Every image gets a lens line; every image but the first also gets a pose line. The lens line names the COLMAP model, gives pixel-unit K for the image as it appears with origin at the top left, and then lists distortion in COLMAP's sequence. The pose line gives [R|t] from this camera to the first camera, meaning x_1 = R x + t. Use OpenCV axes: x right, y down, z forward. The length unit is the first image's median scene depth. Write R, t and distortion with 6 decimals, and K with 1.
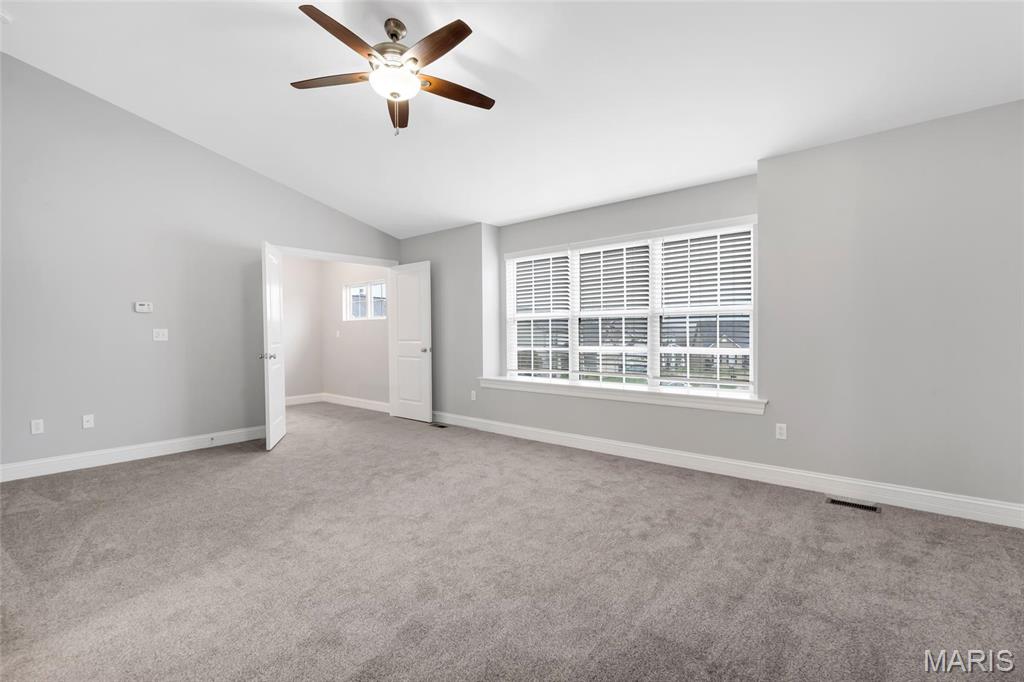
lens RADIAL K [[474.8, 0, 506.4], [0, 474.8, 342.9], [0, 0, 1]] dist [0.002732, 0.000084]
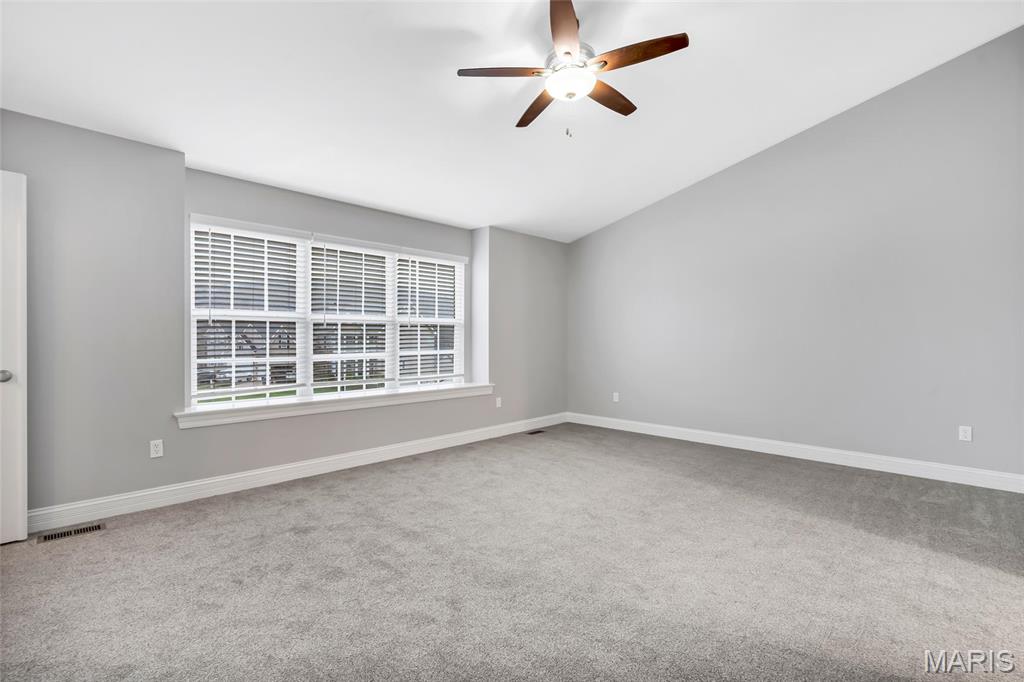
lens RADIAL K [[474.8, 0, 512.2], [0, 474.8, 339.5], [0, 0, 1]] dist [0.002732, 0.000084]
pose [[0.041666, 0.007024, 0.999107, -0.740034], [0.019387, 0.999781, -0.007837, -0.006469], [-0.998943, 0.019696, 0.041521, 0.662050]]
